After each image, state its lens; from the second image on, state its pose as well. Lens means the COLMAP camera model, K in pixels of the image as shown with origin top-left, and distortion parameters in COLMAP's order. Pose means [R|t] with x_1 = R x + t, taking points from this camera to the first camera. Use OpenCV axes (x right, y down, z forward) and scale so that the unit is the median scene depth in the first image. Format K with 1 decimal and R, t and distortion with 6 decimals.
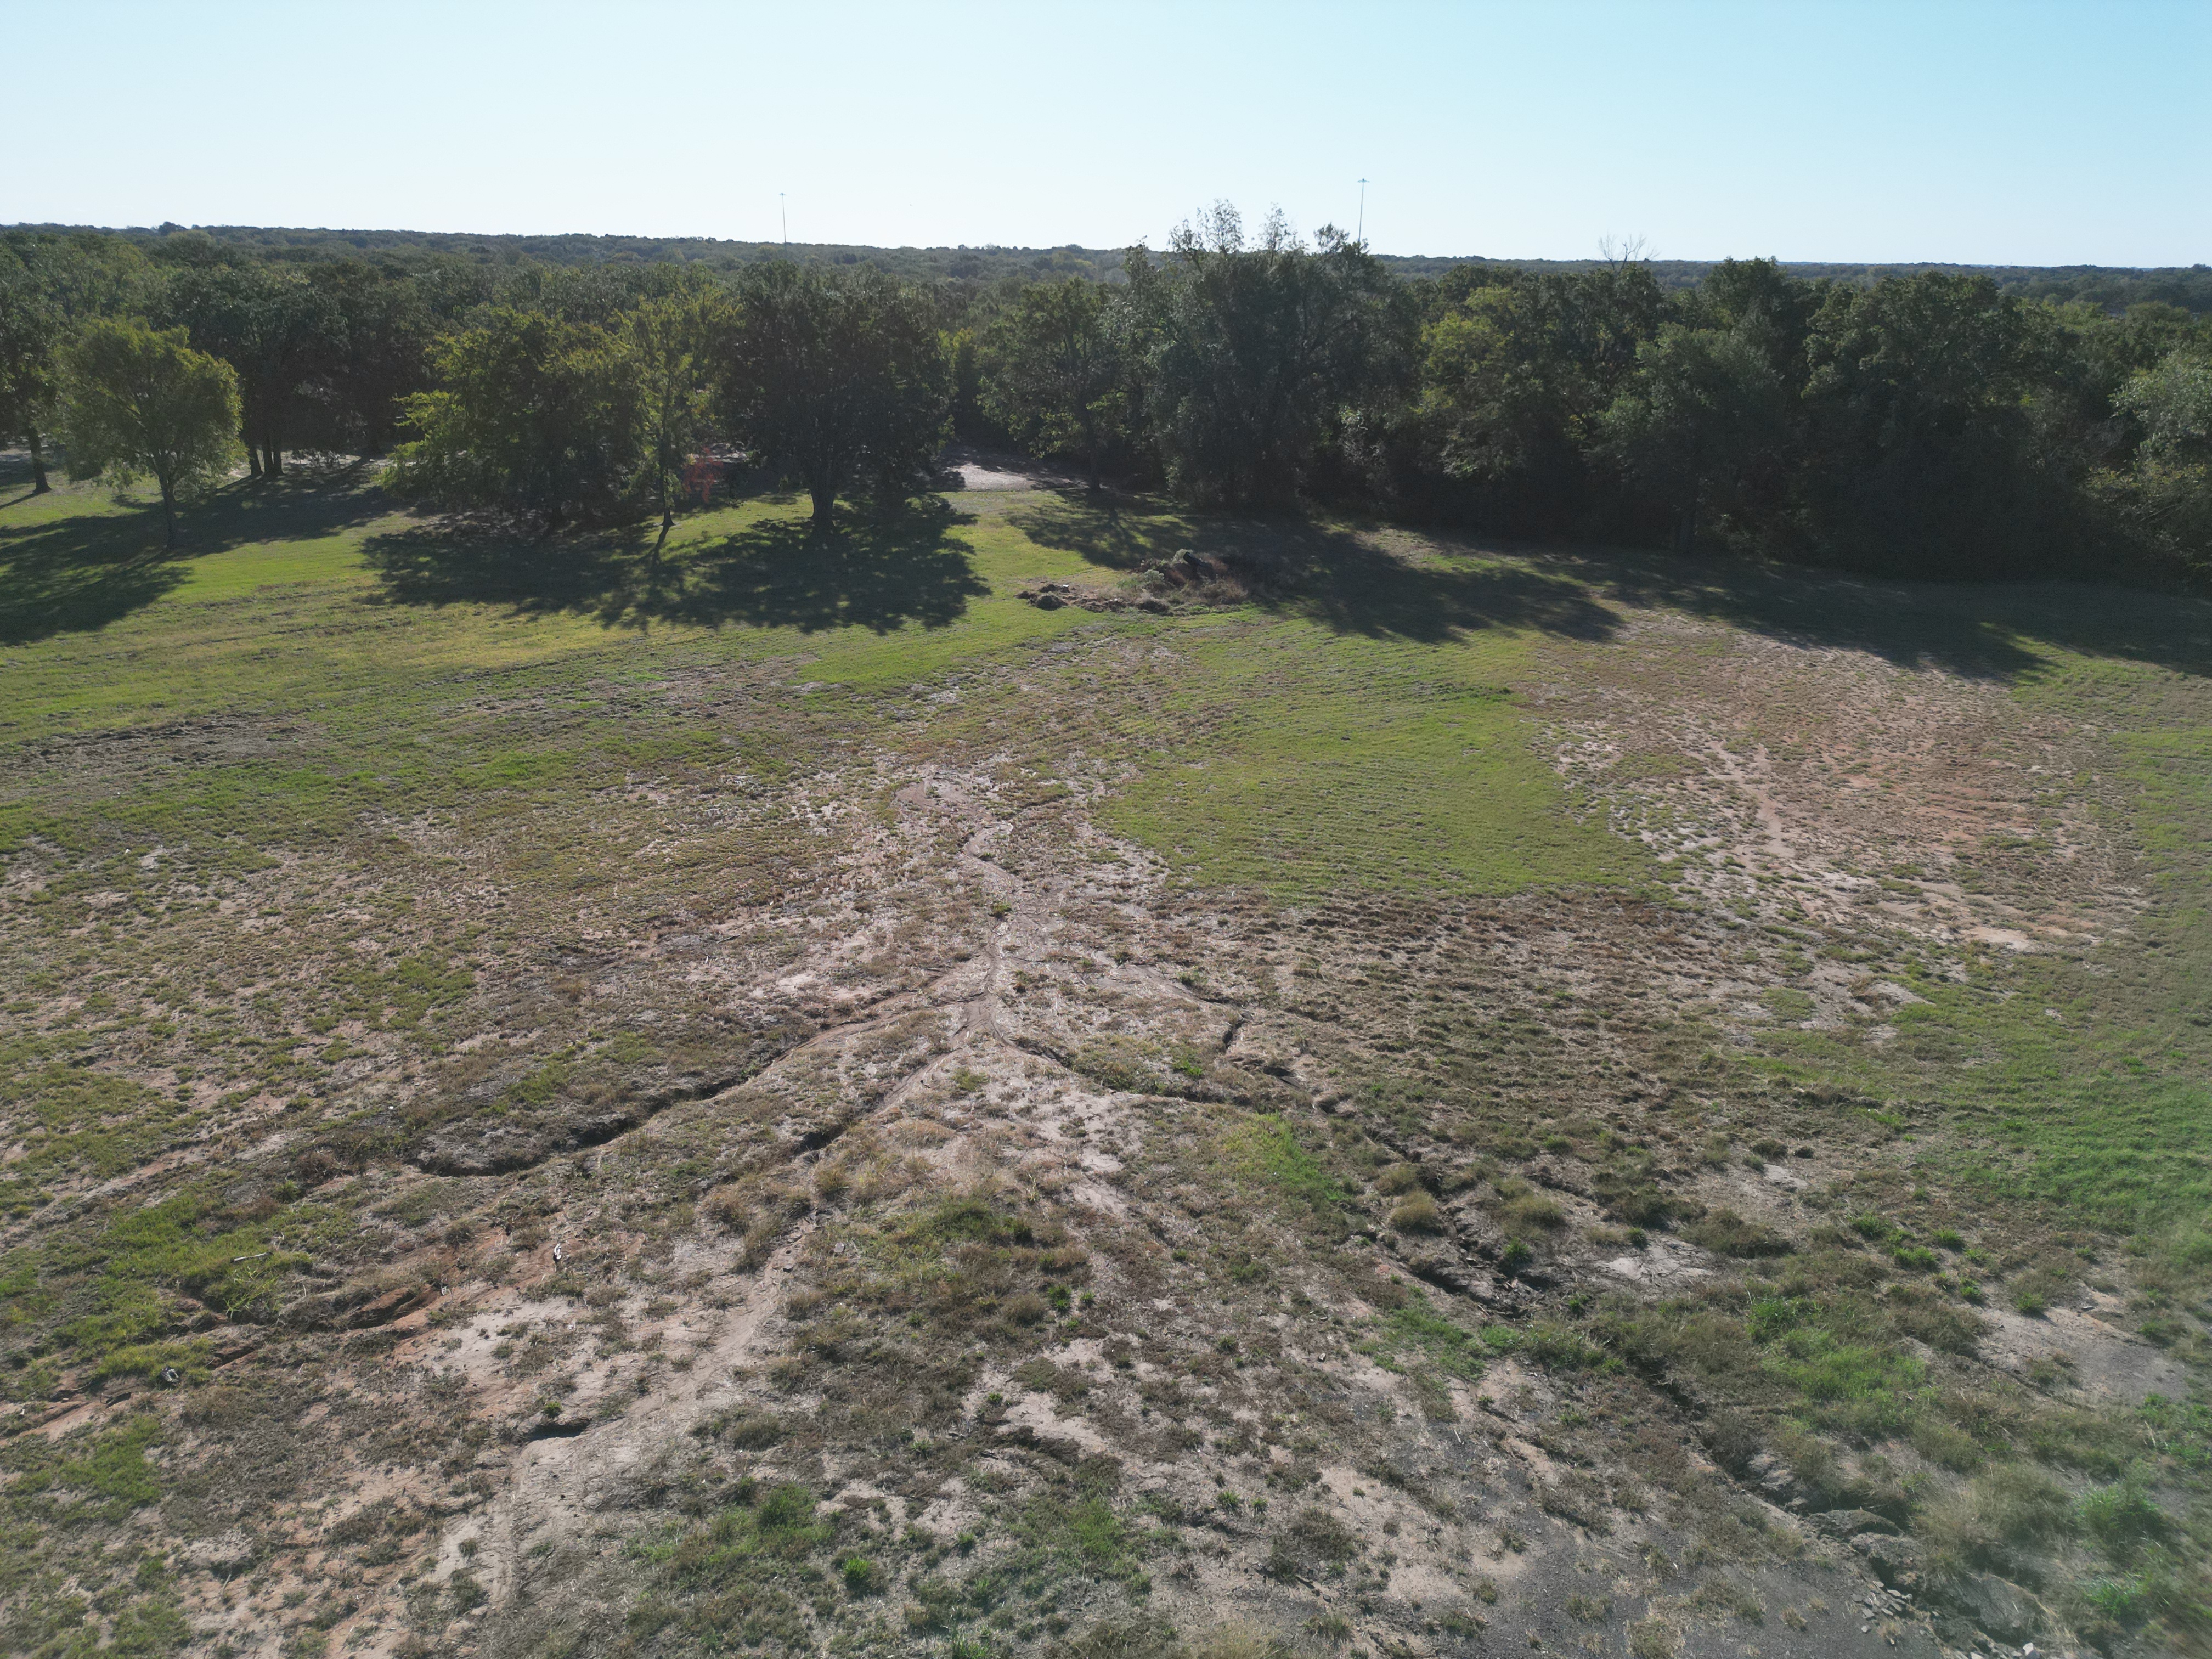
lens RADIAL K [[1540.2, 0, 1098.1], [0, 1540.2, 818.3], [0, 0, 1]] dist [0.066815, -0.053310]
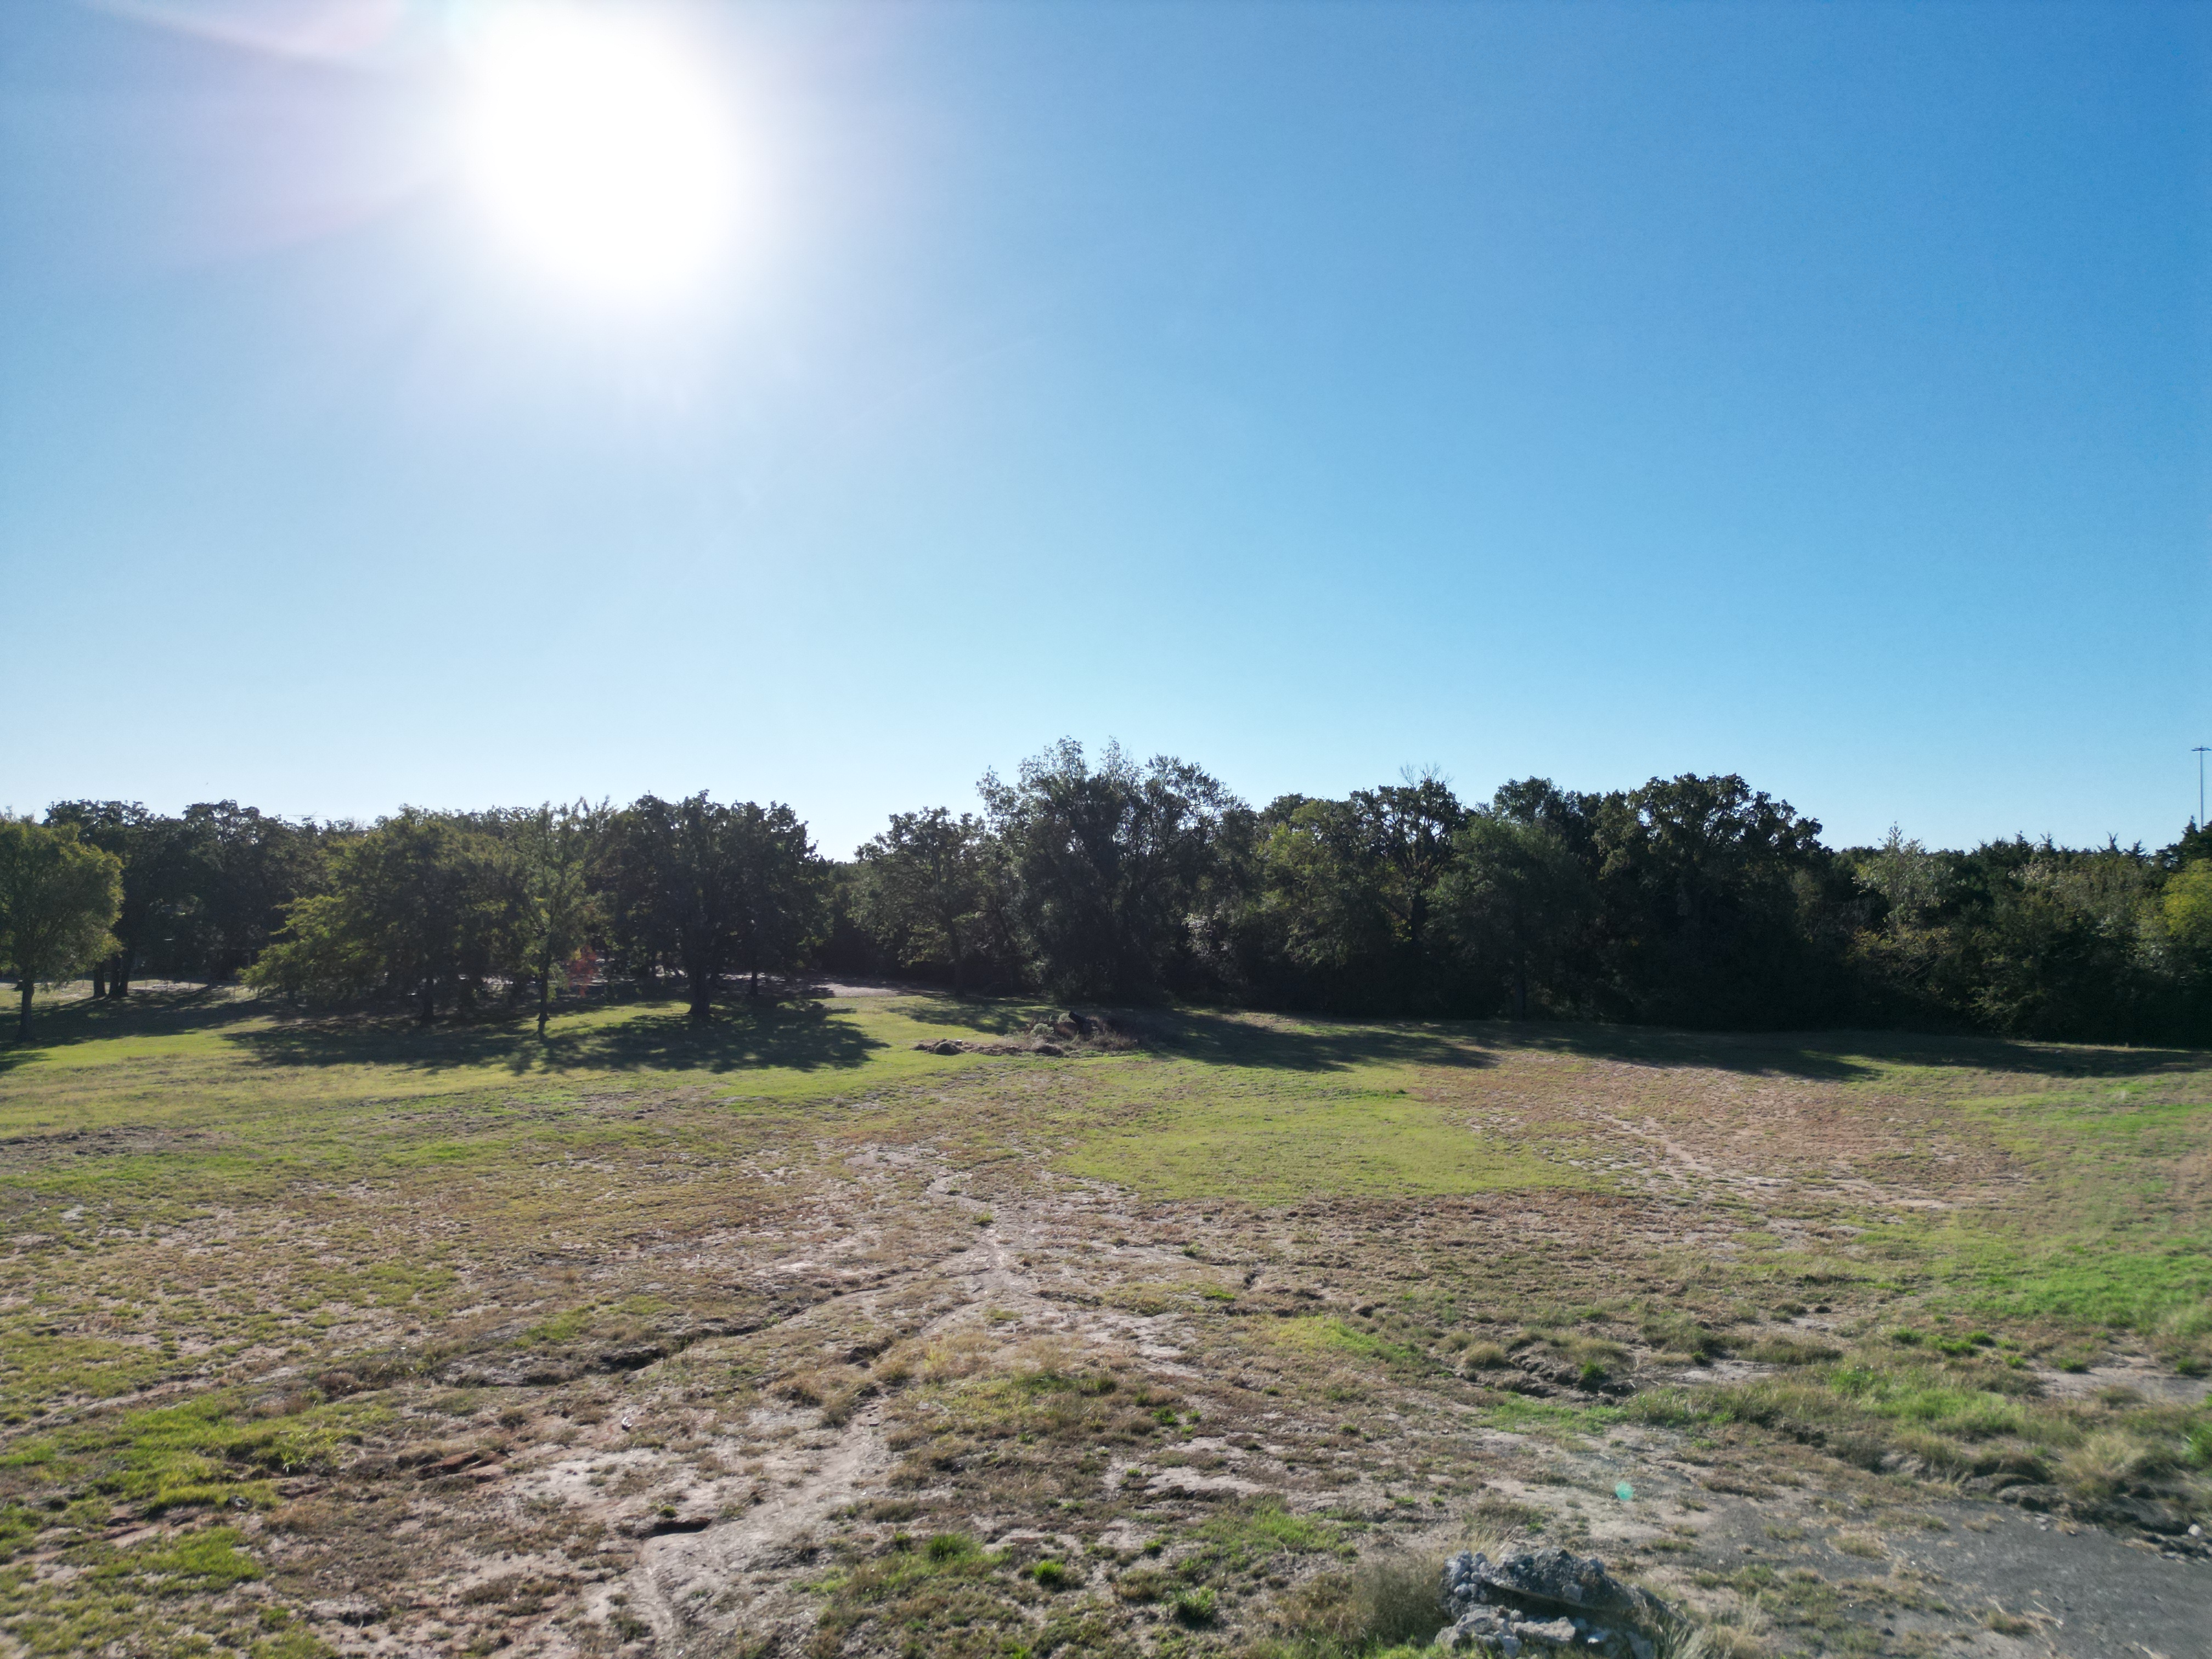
lens RADIAL K [[1540.2, 0, 1093.5], [0, 1540.2, 824.7], [0, 0, 1]] dist [0.066815, -0.053310]
pose [[0.992341, -0.005302, 0.123412, -0.139690], [0.050797, 0.928207, -0.368580, 0.235716], [-0.112597, 0.372026, 0.921368, -0.030699]]
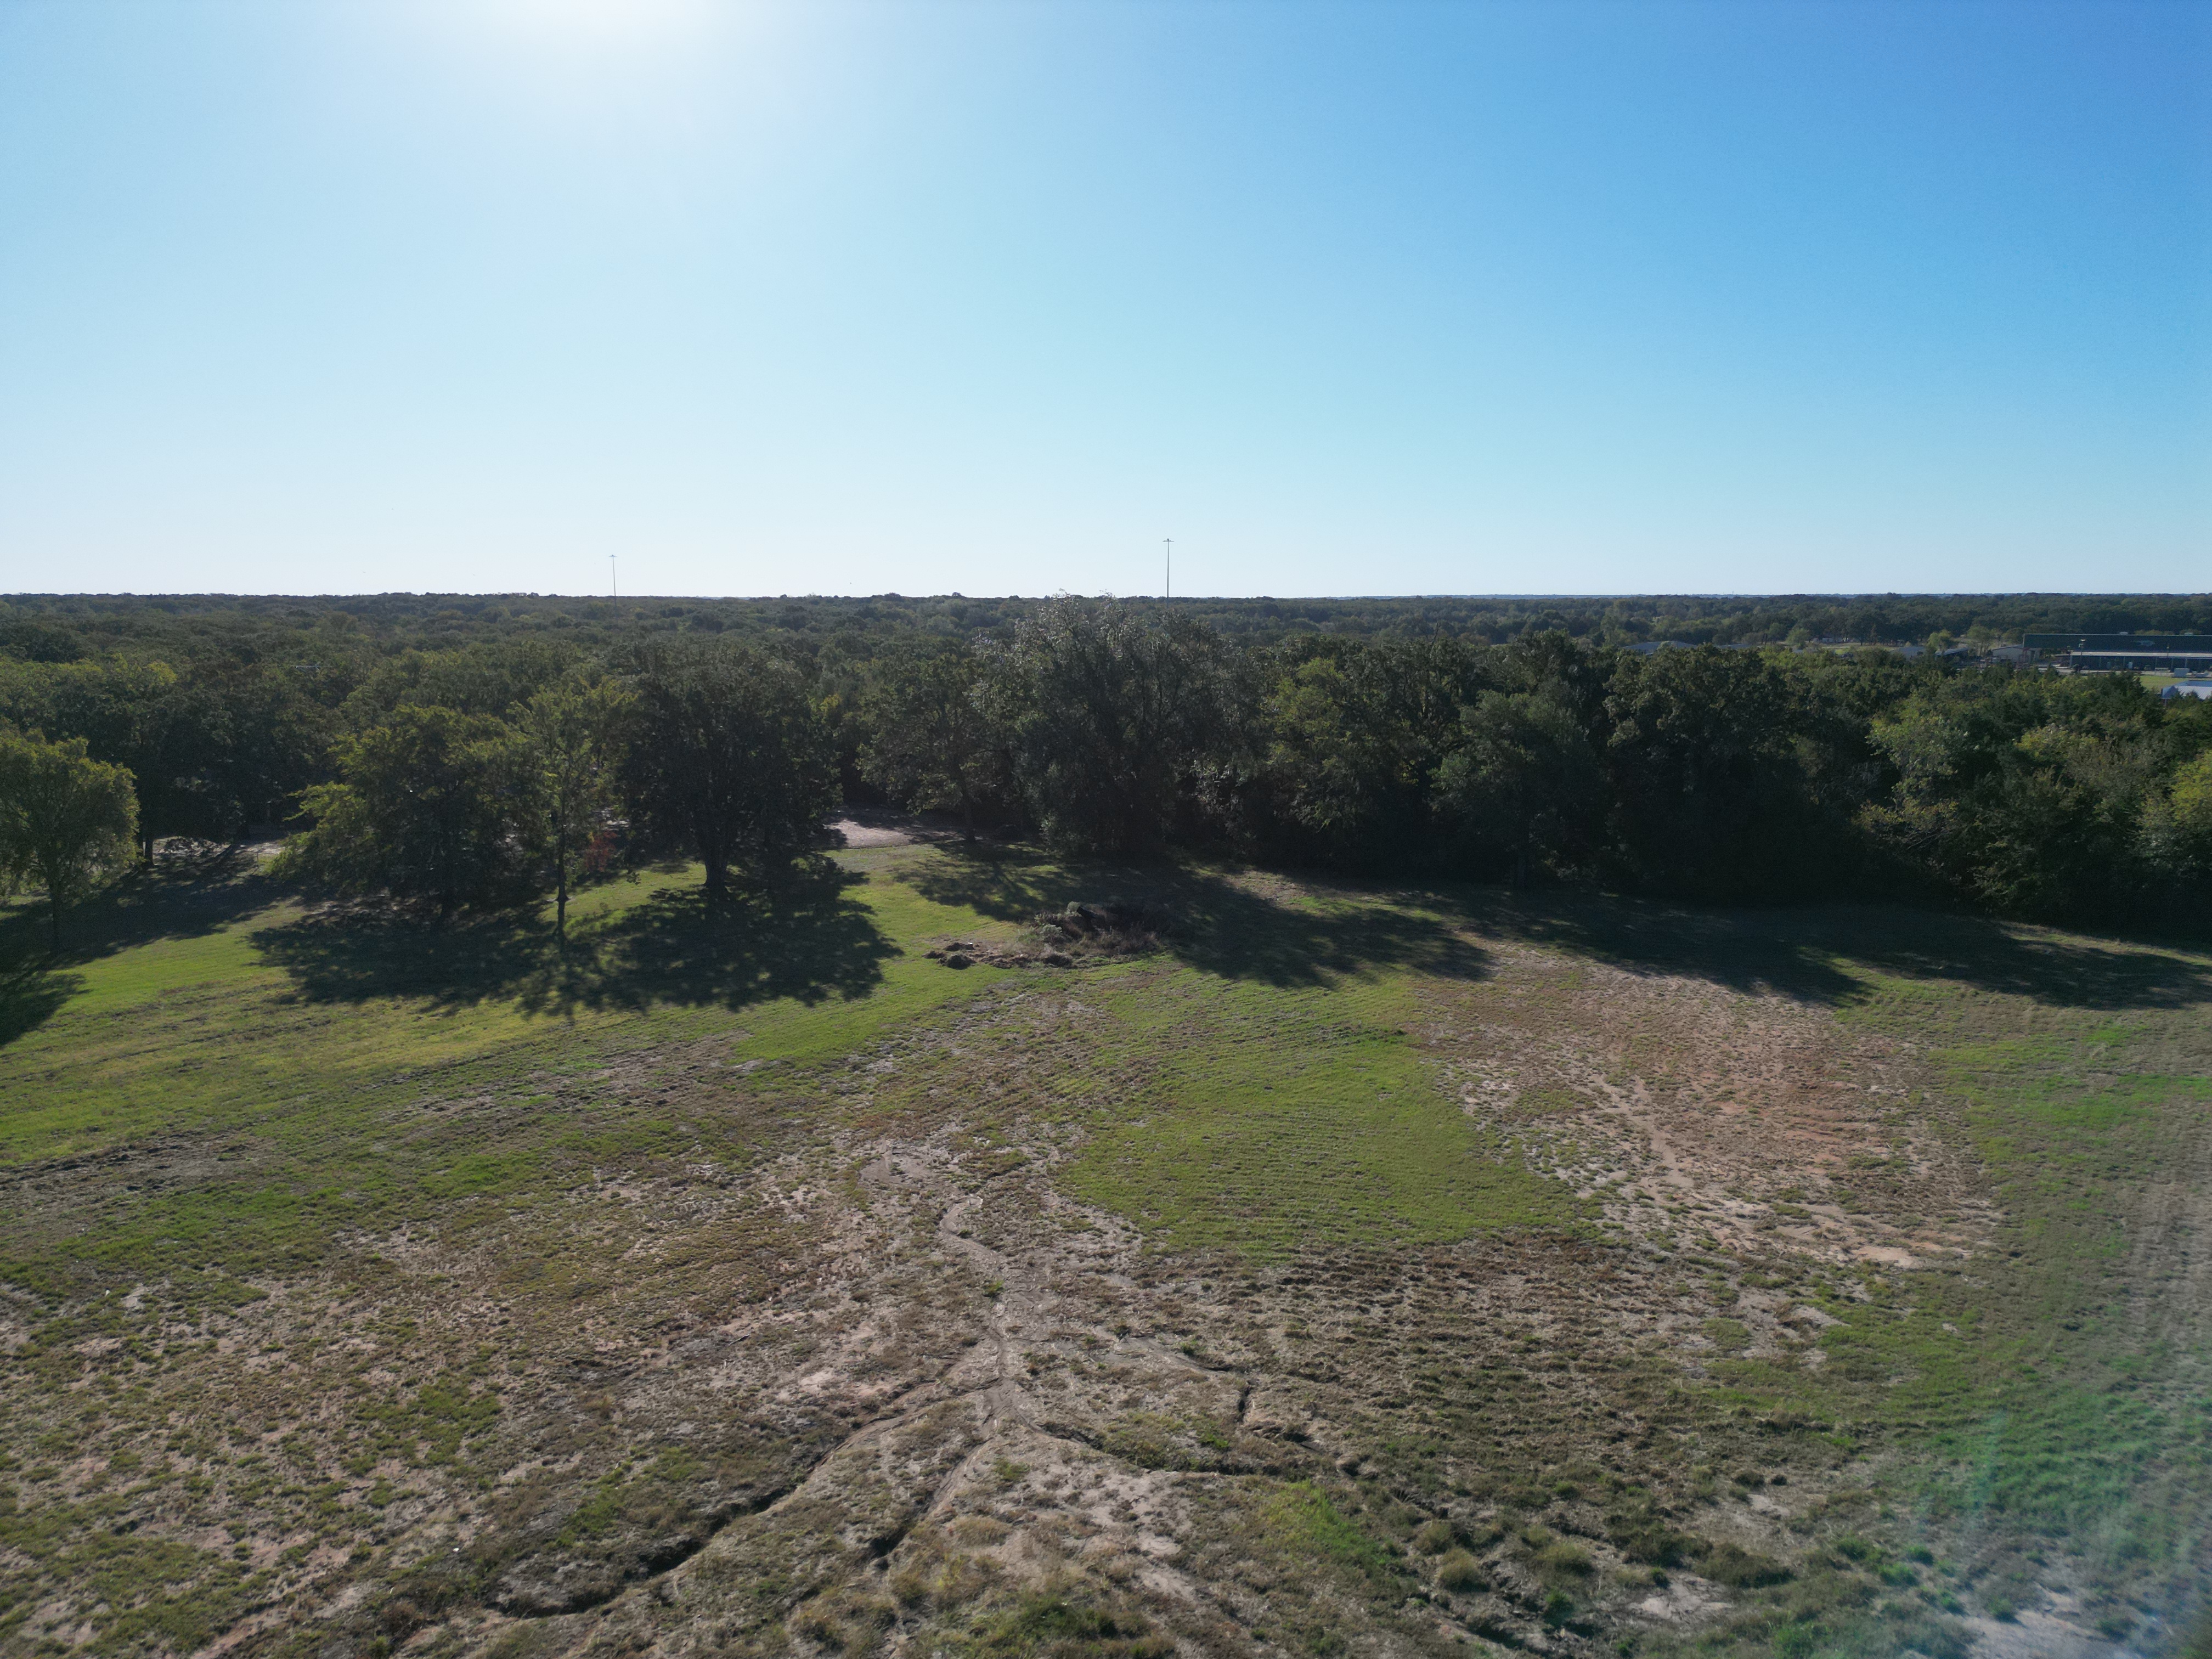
lens RADIAL K [[1540.2, 0, 1093.5], [0, 1540.2, 828.8], [0, 0, 1]] dist [0.066815, -0.053310]
pose [[0.993032, -0.037964, 0.111565, -0.123415], [0.059213, 0.979246, -0.193833, -0.047102], [-0.101891, 0.199088, 0.974670, -0.119278]]
